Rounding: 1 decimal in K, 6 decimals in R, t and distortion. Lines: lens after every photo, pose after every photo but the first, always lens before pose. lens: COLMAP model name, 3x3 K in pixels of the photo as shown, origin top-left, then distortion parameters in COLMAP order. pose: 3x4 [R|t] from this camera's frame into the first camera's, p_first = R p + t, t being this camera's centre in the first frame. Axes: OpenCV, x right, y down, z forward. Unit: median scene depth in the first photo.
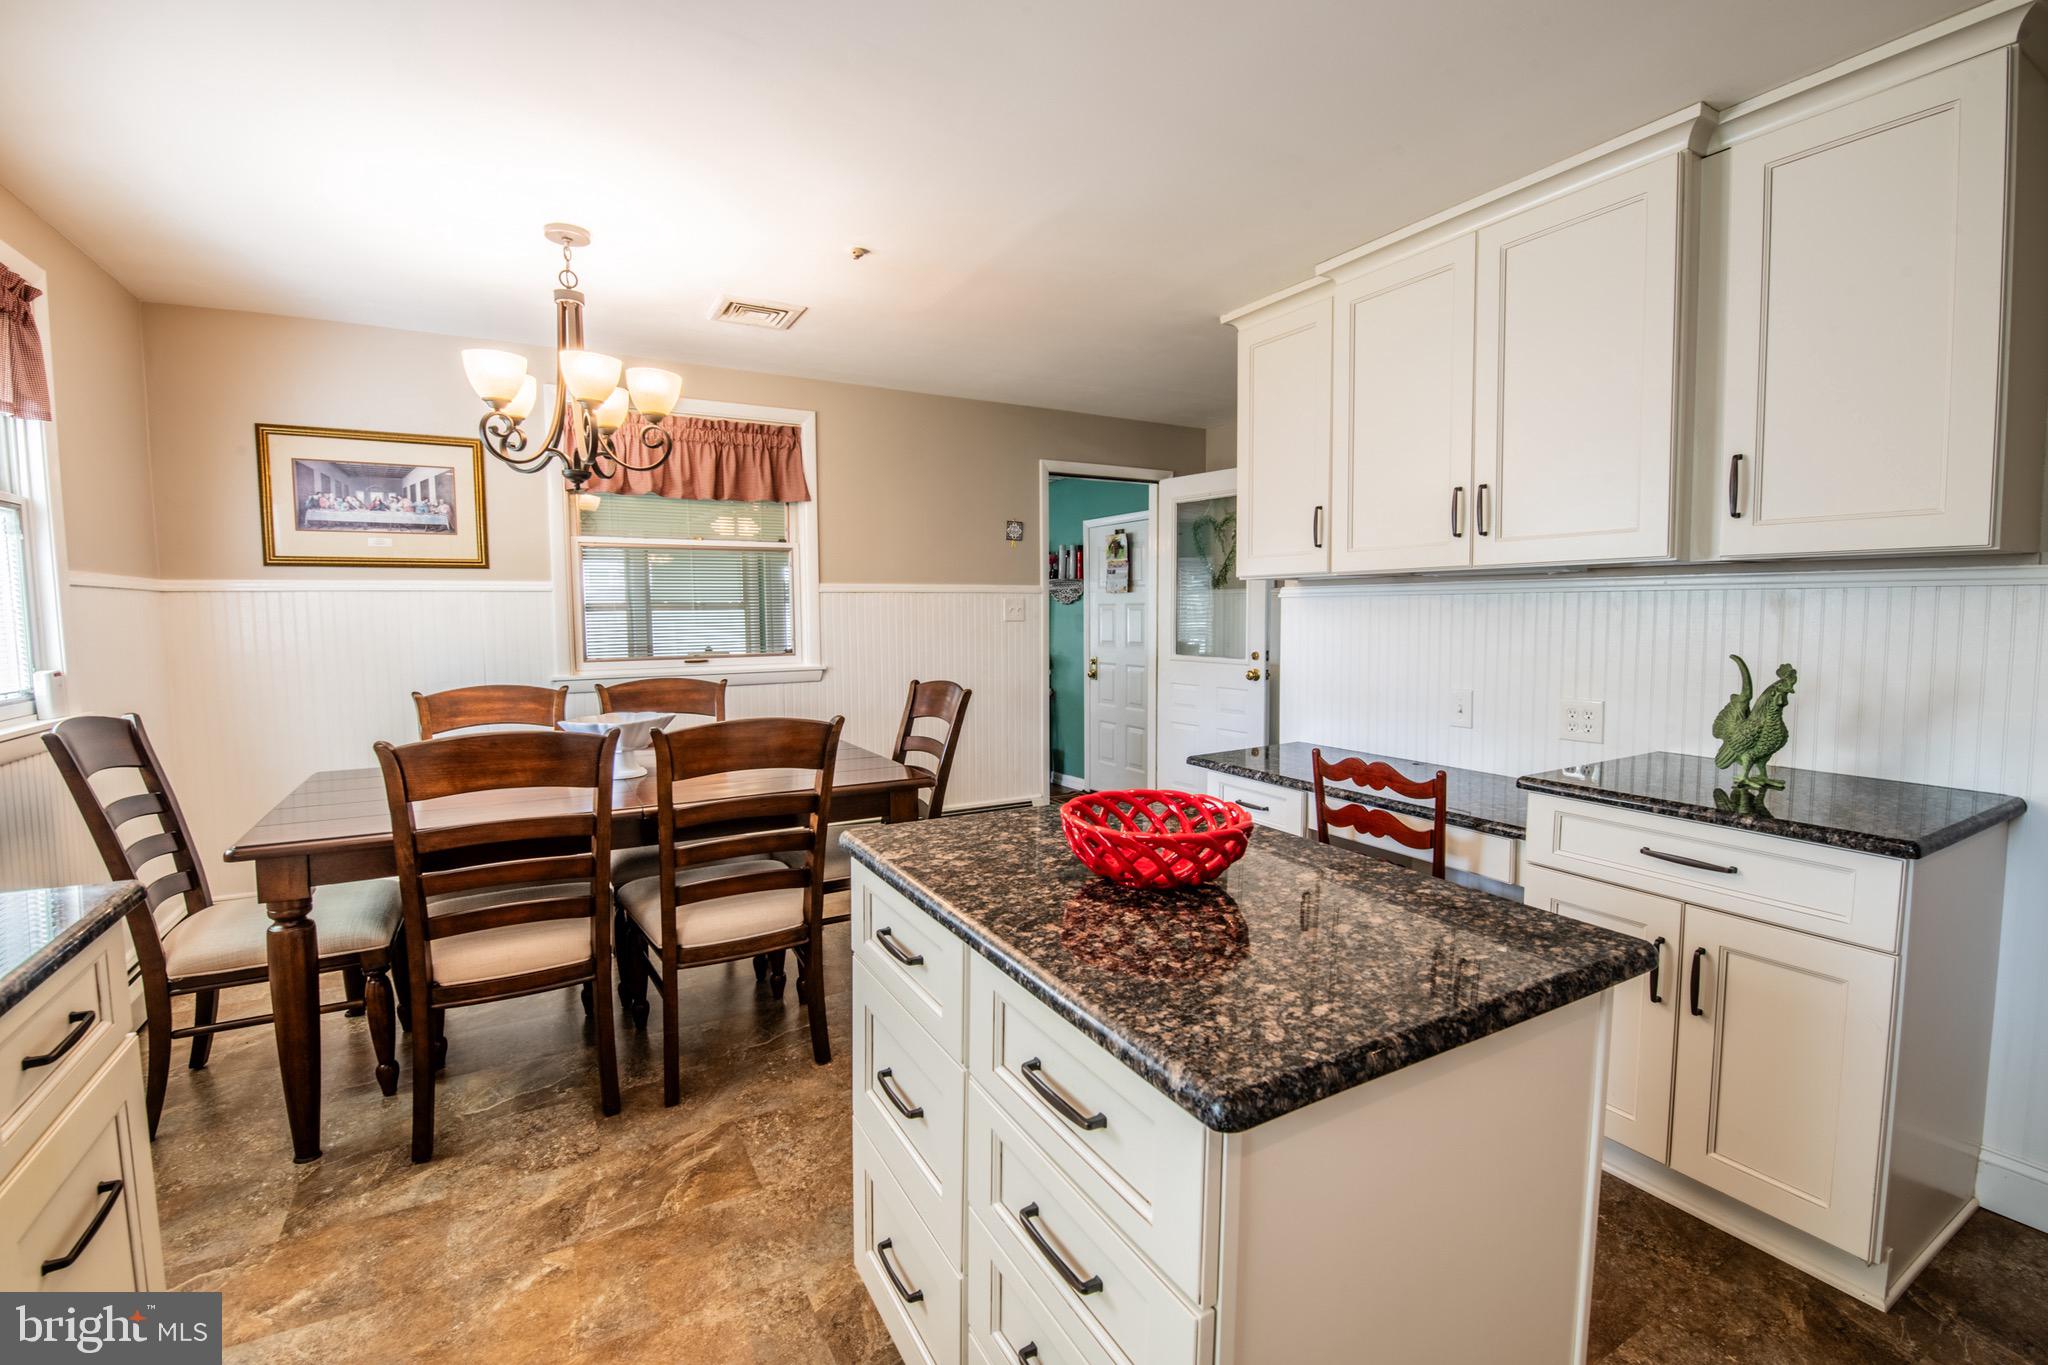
lens RADIAL K [[891.8, 0, 1030.3], [0, 891.8, 678.7], [0, 0, 1]] dist [-0.015576, -0.003417]
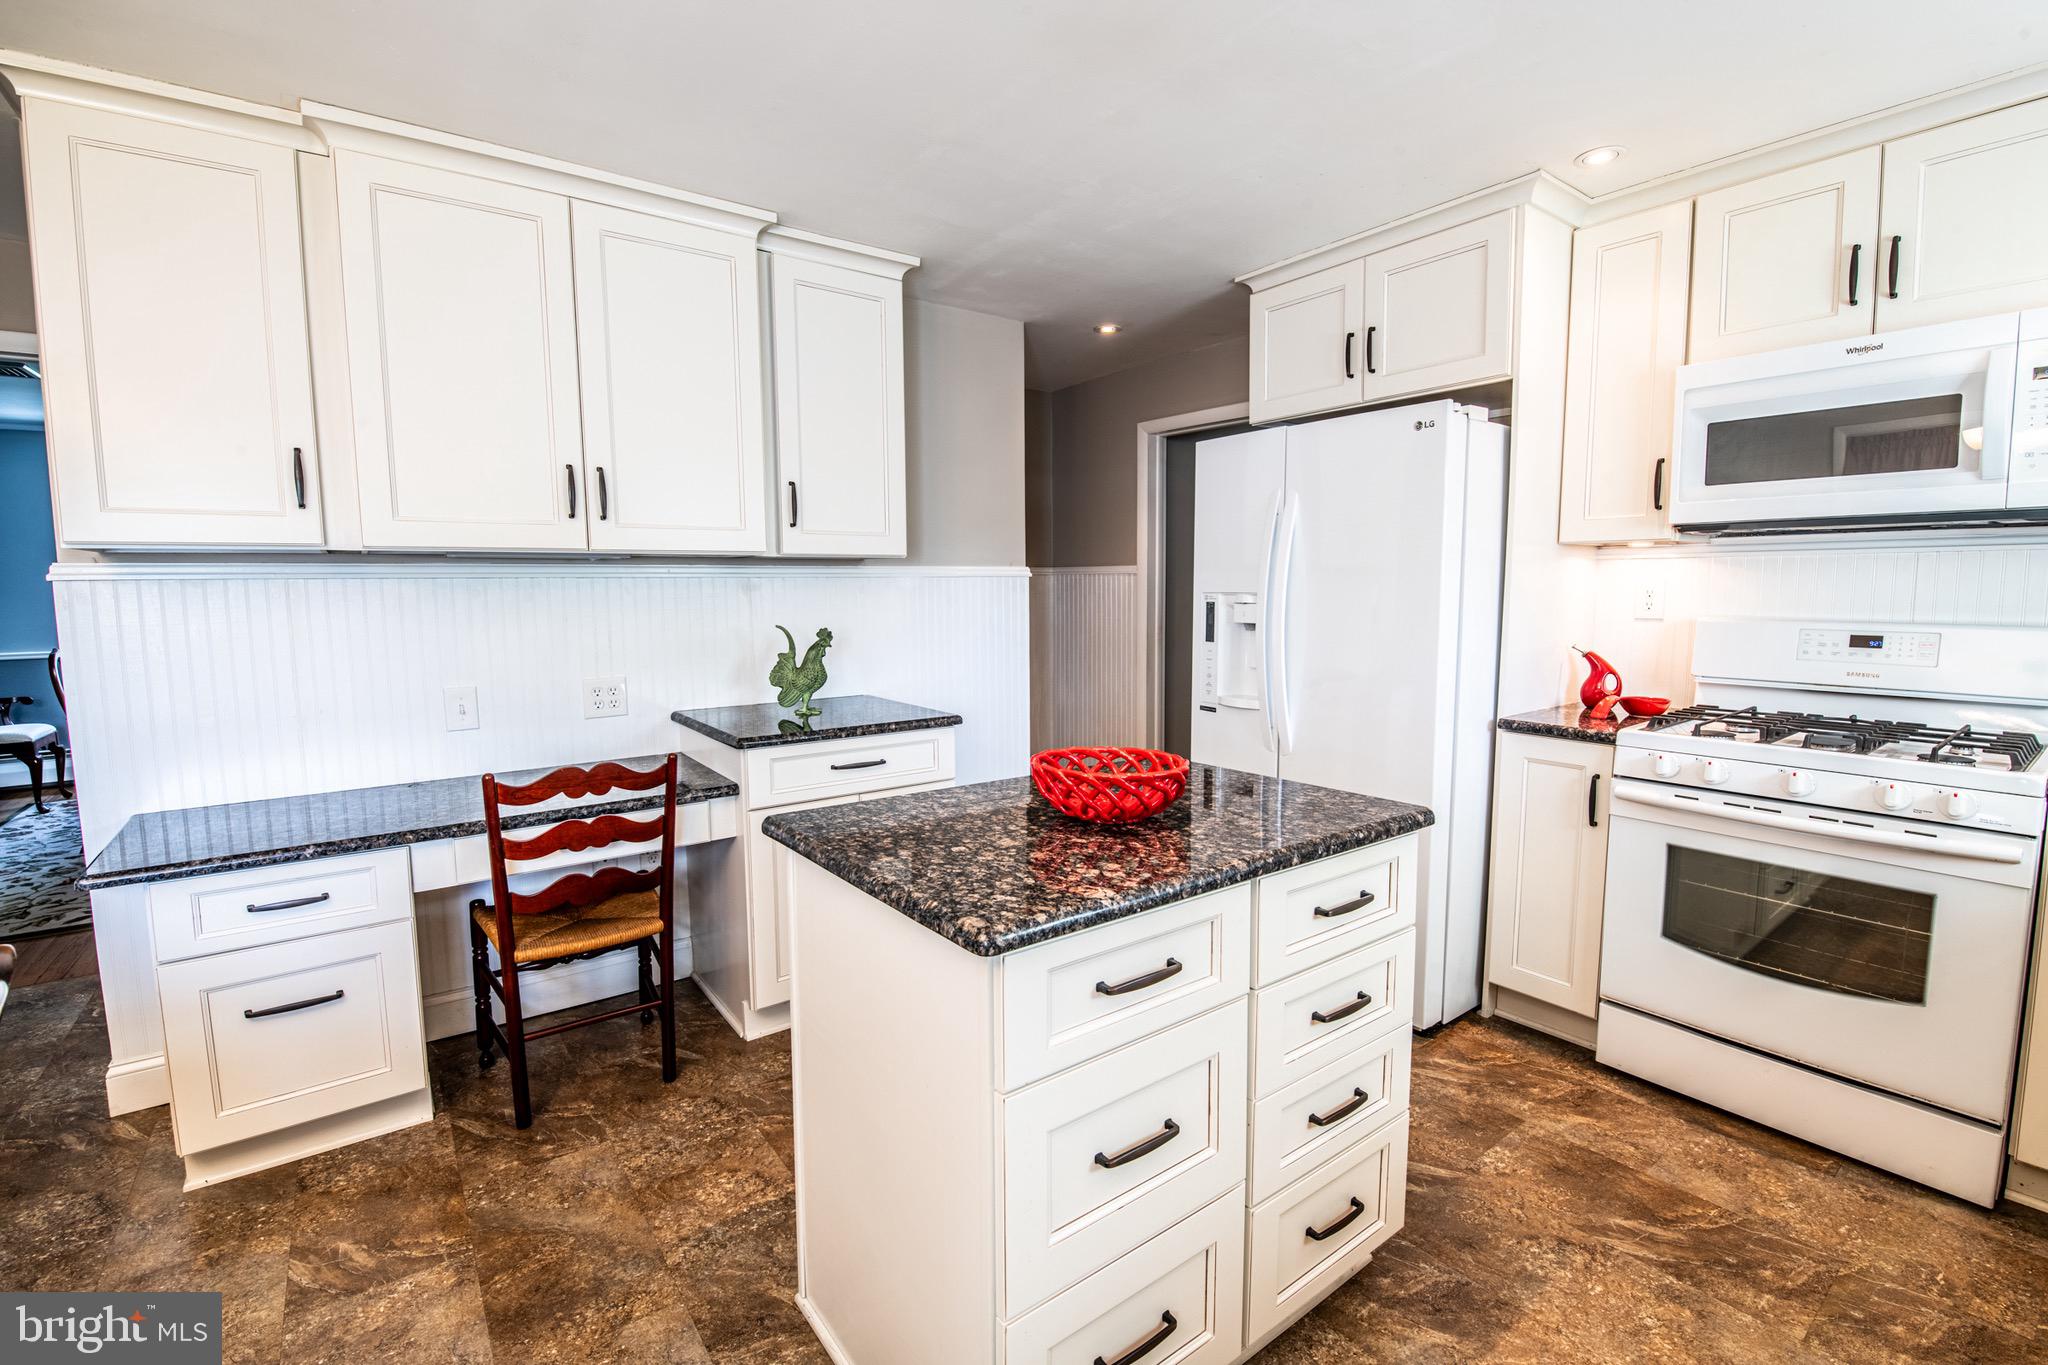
lens RADIAL K [[891.8, 0, 1033.8], [0, 891.8, 673.1], [0, 0, 1]] dist [-0.015576, -0.003417]
pose [[-0.134660, -0.089456, 0.986846, -0.570195], [0.085751, 0.991128, 0.101545, -0.053445], [-0.987174, 0.098297, -0.125795, 0.702133]]
